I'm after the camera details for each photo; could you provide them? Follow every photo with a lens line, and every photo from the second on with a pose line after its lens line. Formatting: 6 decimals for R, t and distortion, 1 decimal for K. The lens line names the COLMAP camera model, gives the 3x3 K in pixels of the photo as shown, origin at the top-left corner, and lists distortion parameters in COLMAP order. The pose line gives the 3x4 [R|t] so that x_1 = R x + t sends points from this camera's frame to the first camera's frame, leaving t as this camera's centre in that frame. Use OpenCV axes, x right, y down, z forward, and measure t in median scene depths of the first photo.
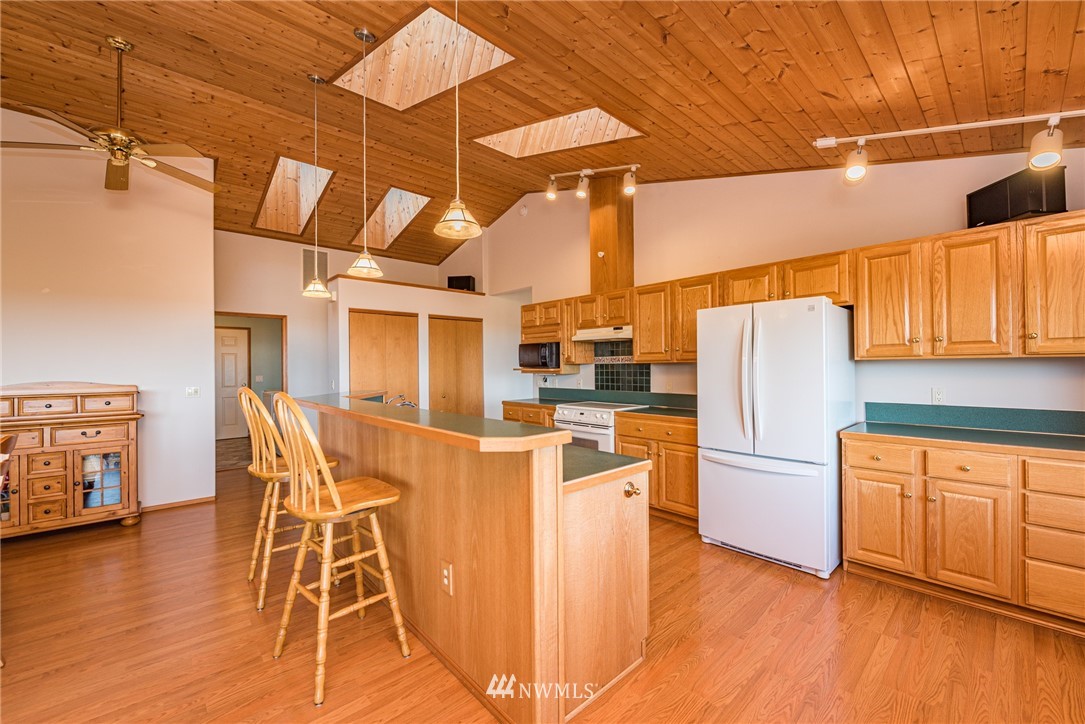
lens RADIAL K [[429.9, 0, 542.0], [0, 429.9, 364.6], [0, 0, 1]] dist [-0.000751, -0.004103]
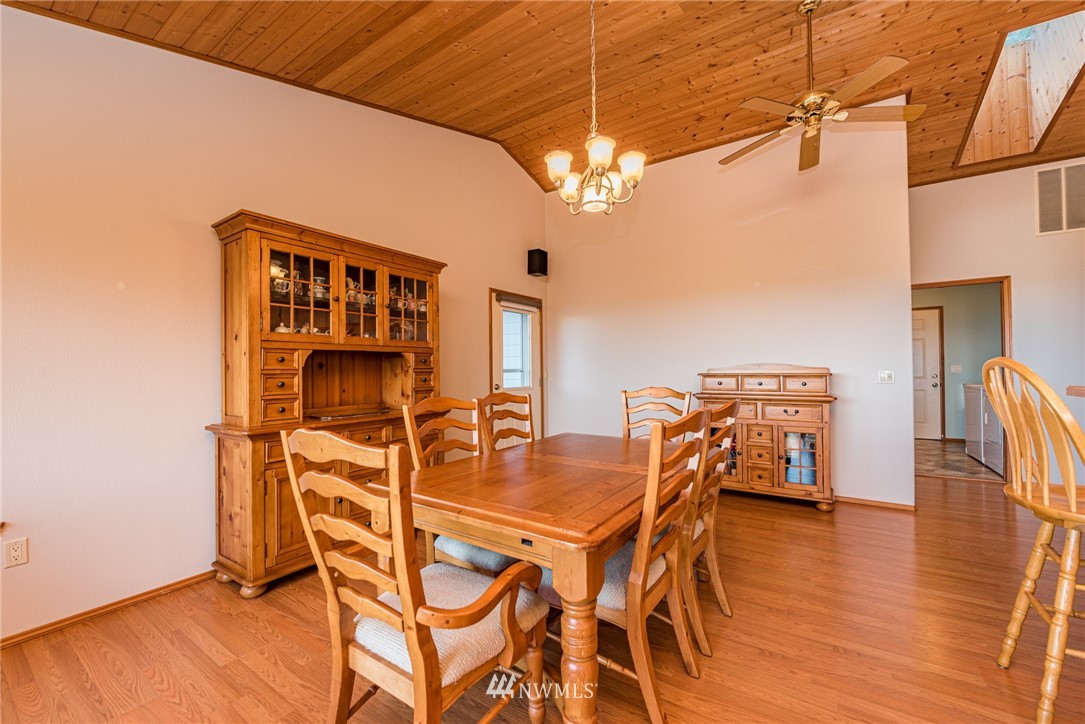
lens RADIAL K [[429.9, 0, 542.0], [0, 429.9, 364.6], [0, 0, 1]] dist [-0.000751, -0.004103]
pose [[0.245849, -0.005447, -0.969293, -0.181318], [0.009559, 0.999949, -0.003195, 0.042026], [0.969261, -0.008480, 0.245889, 0.147679]]
